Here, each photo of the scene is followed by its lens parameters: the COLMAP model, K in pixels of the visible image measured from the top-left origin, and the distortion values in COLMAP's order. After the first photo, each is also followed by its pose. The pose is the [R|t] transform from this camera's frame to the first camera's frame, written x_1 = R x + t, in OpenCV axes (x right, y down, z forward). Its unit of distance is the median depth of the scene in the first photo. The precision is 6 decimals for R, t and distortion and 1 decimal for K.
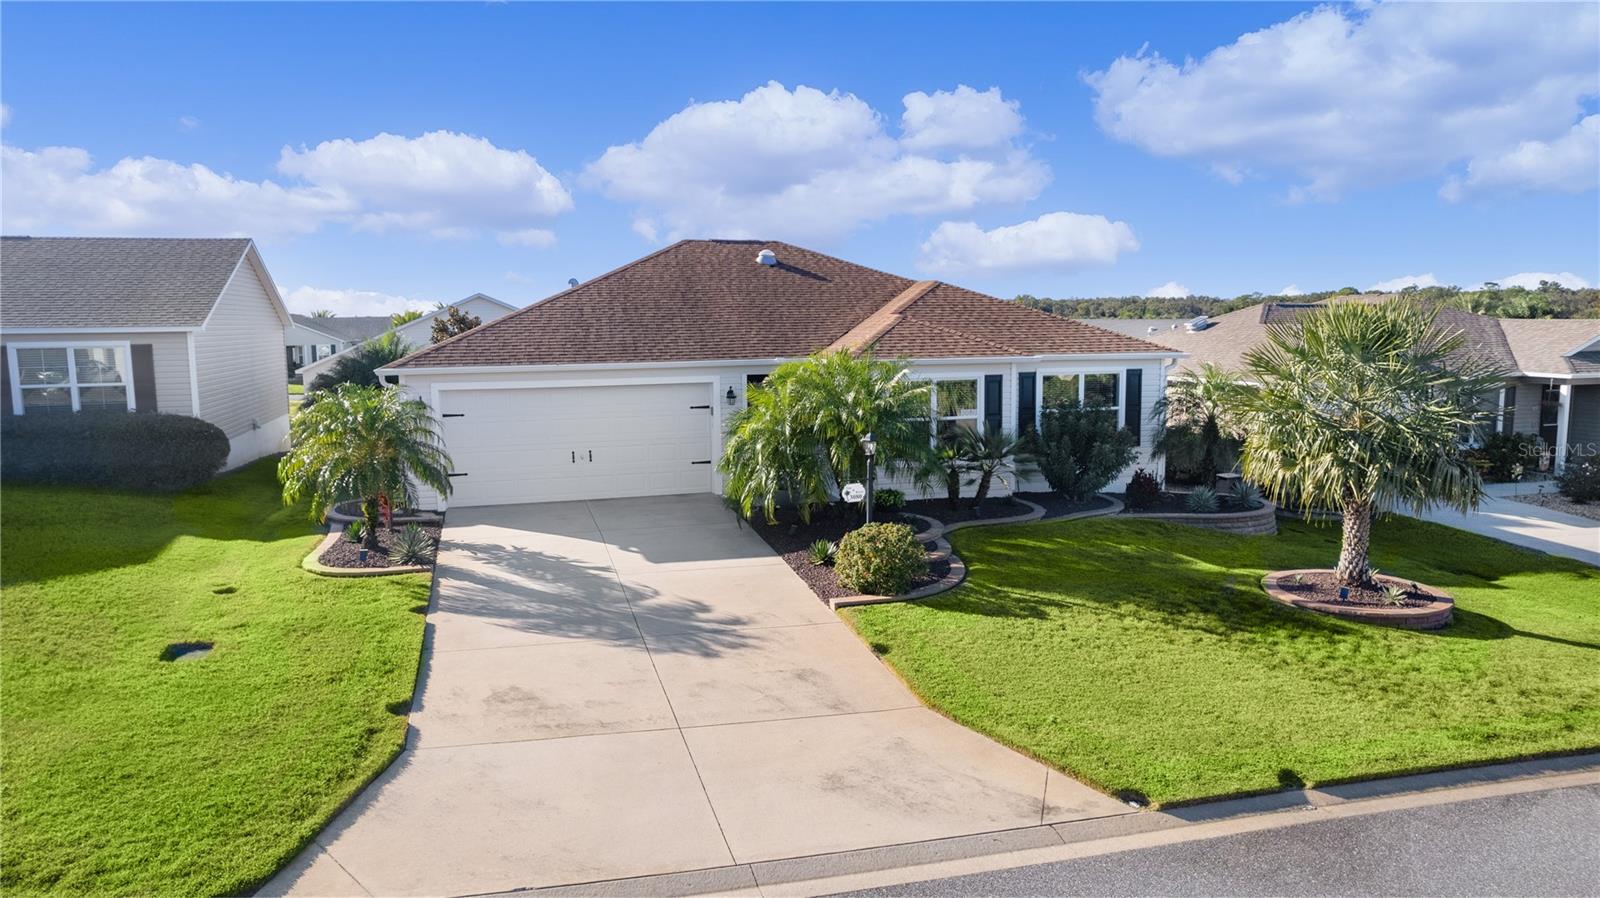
lens RADIAL K [[1021.9, 0, 796.9], [0, 1021.9, 443.8], [0, 0, 1]] dist [-0.074106, 0.061533]
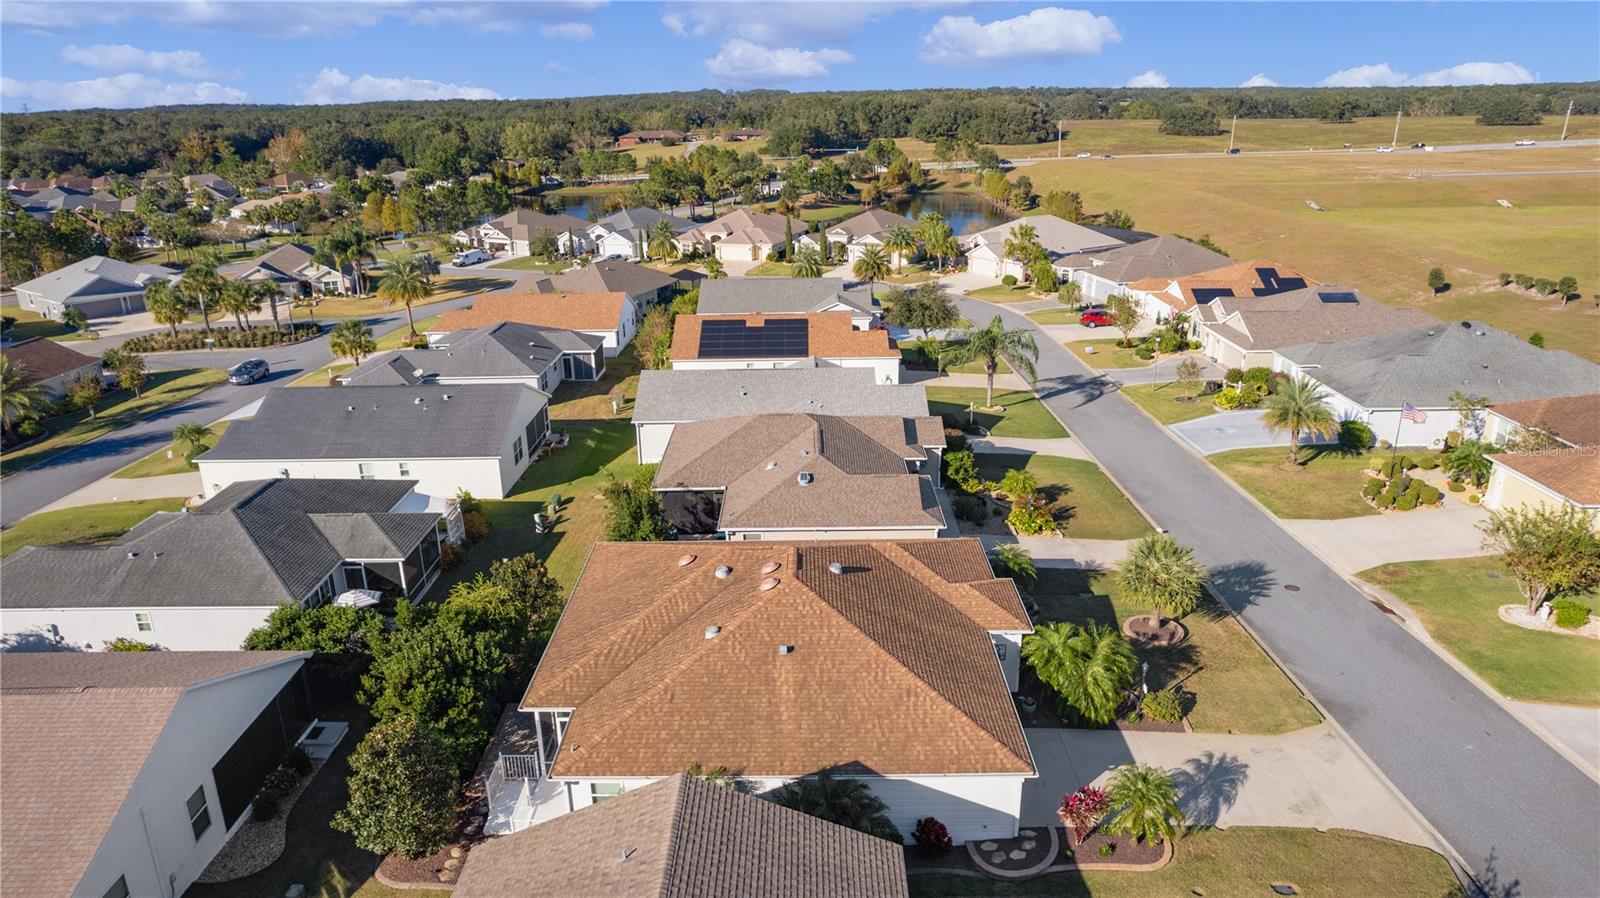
lens RADIAL K [[1021.9, 0, 796.1], [0, 1021.9, 452.8], [0, 0, 1]] dist [-0.074106, 0.061533]
pose [[0.291964, -0.311832, 0.904167, -2.393942], [0.127789, 0.949599, 0.286237, -1.400906], [-0.947854, 0.031972, 0.317097, 1.112037]]
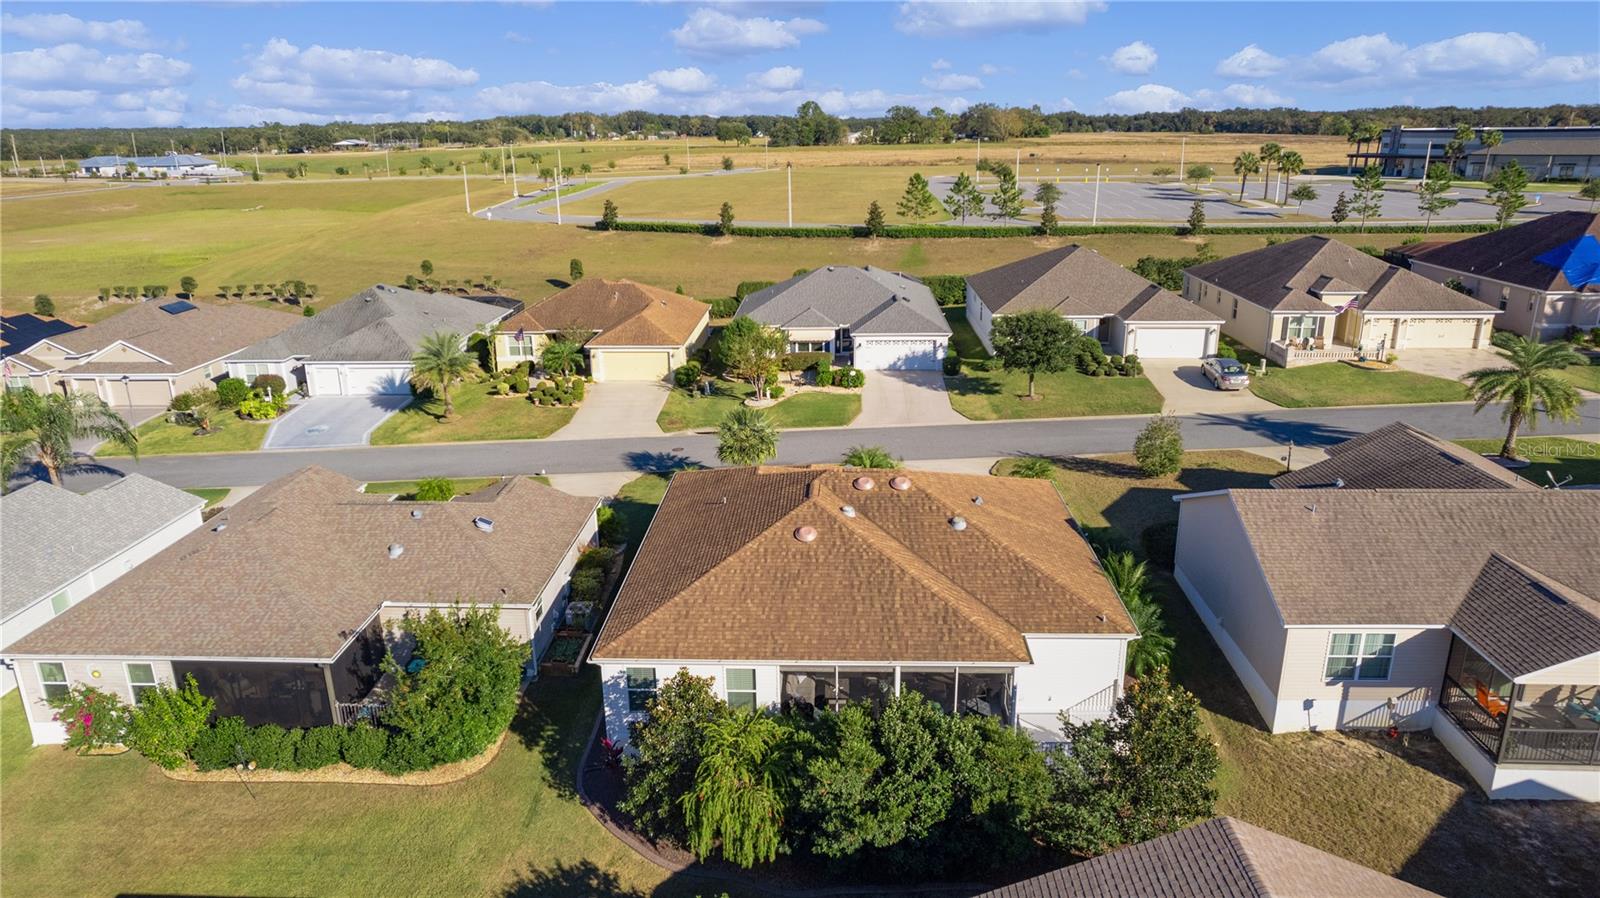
lens RADIAL K [[1021.9, 0, 800.7], [0, 1021.9, 442.1], [0, 0, 1]] dist [-0.074106, 0.061533]
pose [[-0.946045, -0.075500, 0.315117, -0.804873], [0.061625, 0.912807, 0.403714, -1.544839], [-0.318121, 0.401351, -0.858904, 4.269167]]
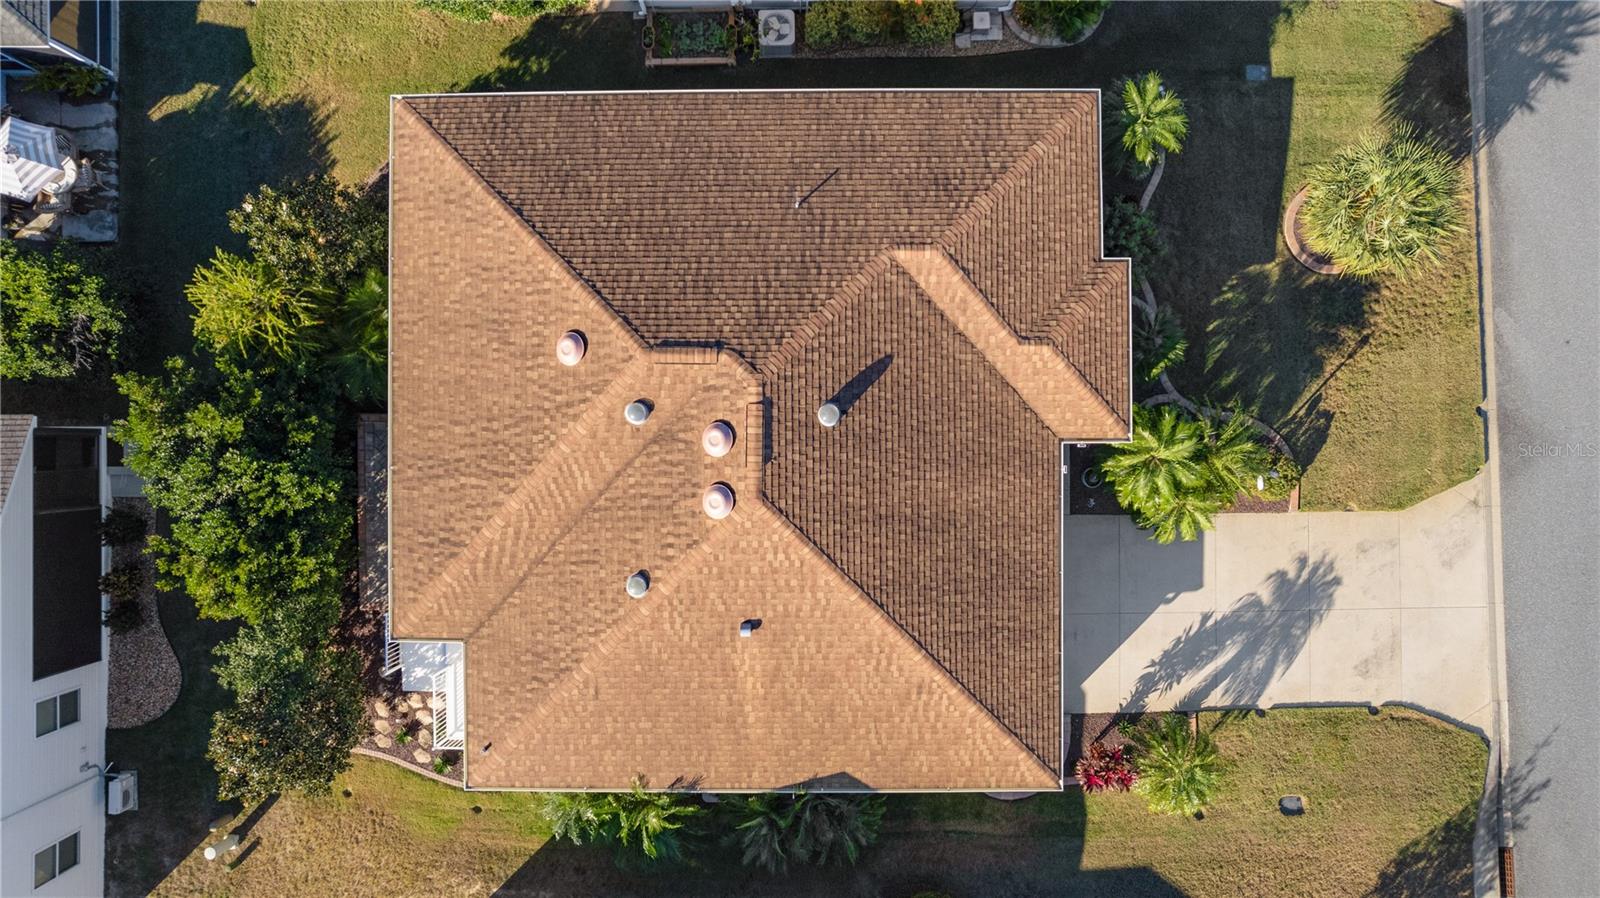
lens RADIAL K [[1021.9, 0, 804.3], [0, 1021.9, 443.4], [0, 0, 1]] dist [-0.074106, 0.061533]
pose [[0.283524, -0.958888, 0.012186, -0.130479], [0.114576, 0.046489, 0.992326, -1.892698], [-0.952096, -0.279952, 0.123047, 1.697140]]
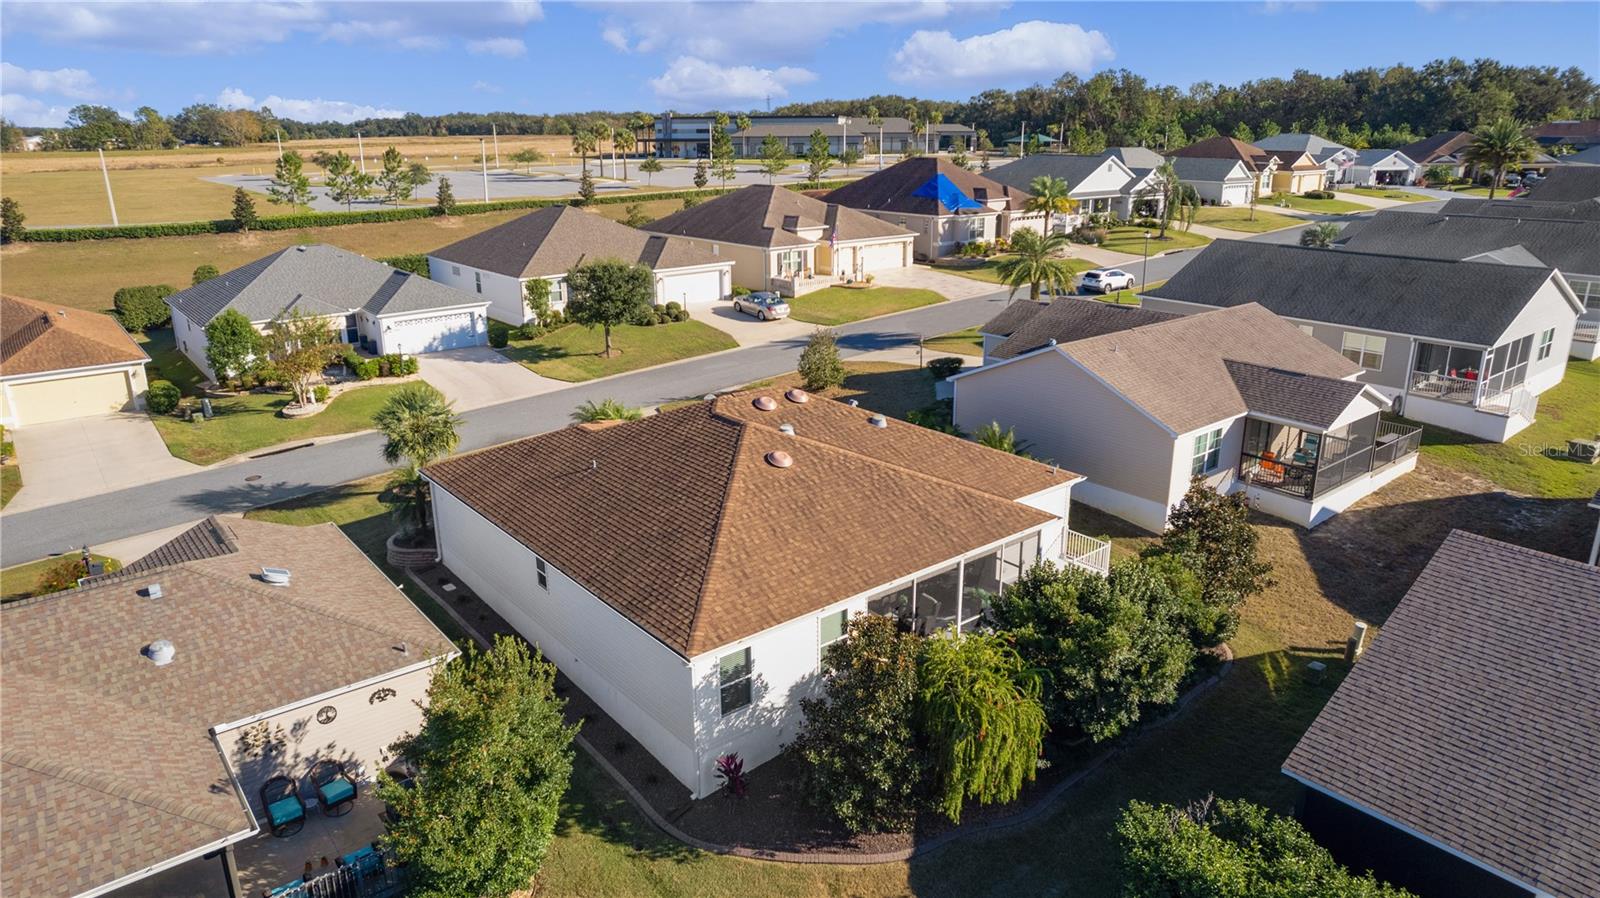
lens RADIAL K [[1021.9, 0, 800.4], [0, 1021.9, 433.1], [0, 0, 1]] dist [-0.074106, 0.061533]
pose [[-0.923221, 0.128293, -0.362220, 0.635003], [-0.029523, 0.916154, 0.399737, -1.245653], [0.383133, 0.379739, -0.842026, 4.012580]]
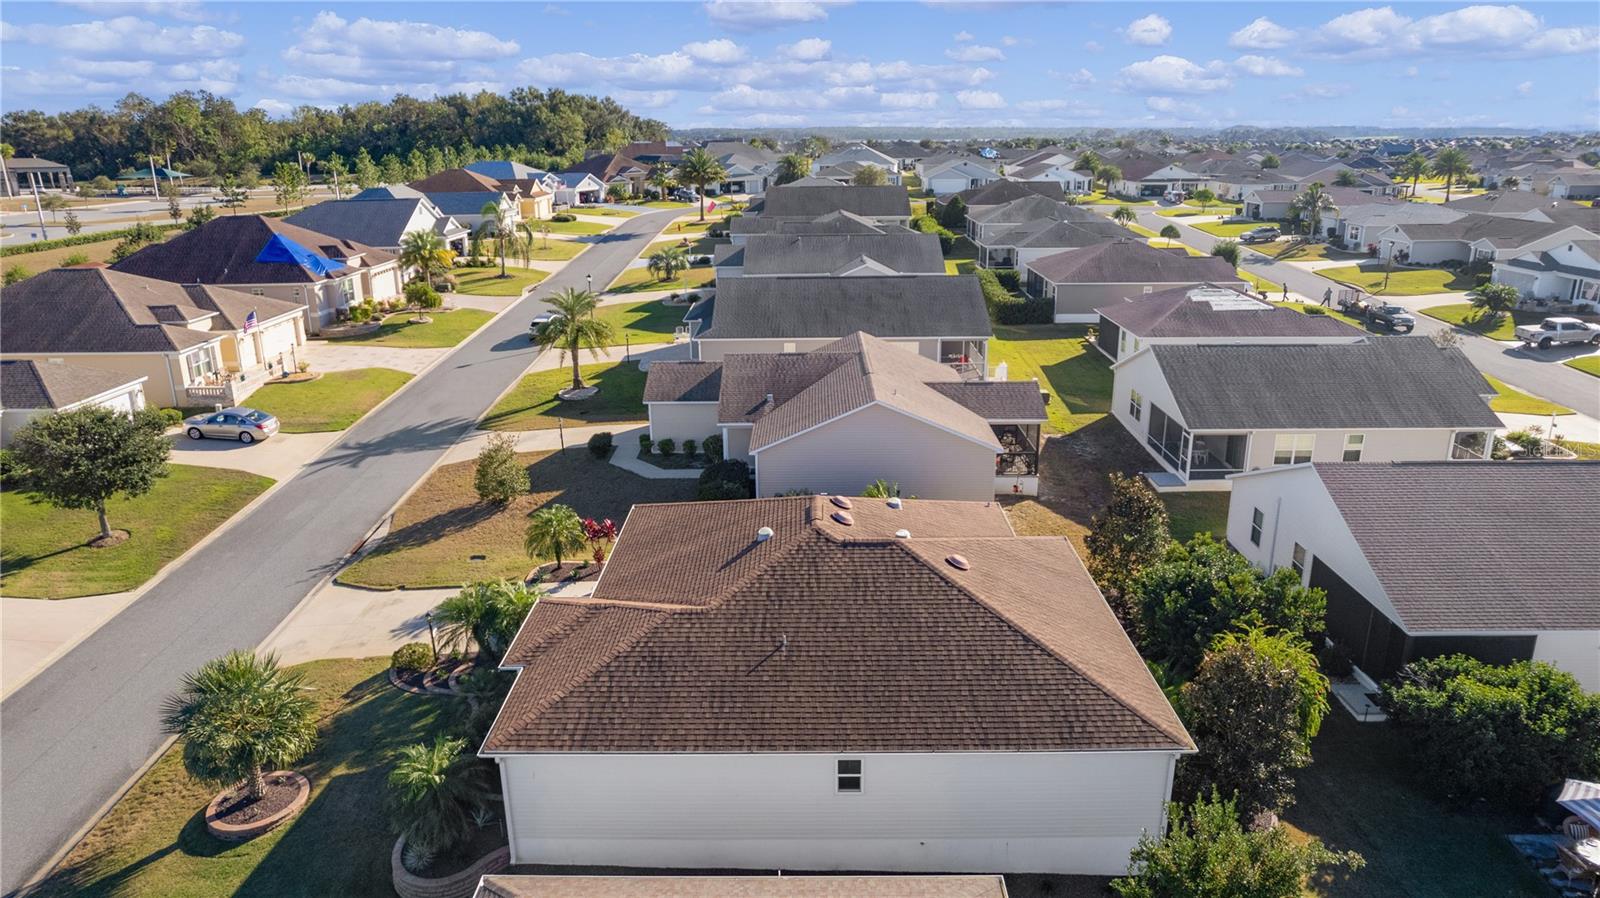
lens RADIAL K [[1021.9, 0, 797.6], [0, 1021.9, 421.3], [0, 0, 1]] dist [-0.074106, 0.061533]
pose [[-0.298477, 0.277208, -0.913273, 1.863476], [-0.100245, 0.942493, 0.318839, -1.279795], [0.949138, 0.186717, -0.253524, 2.443462]]
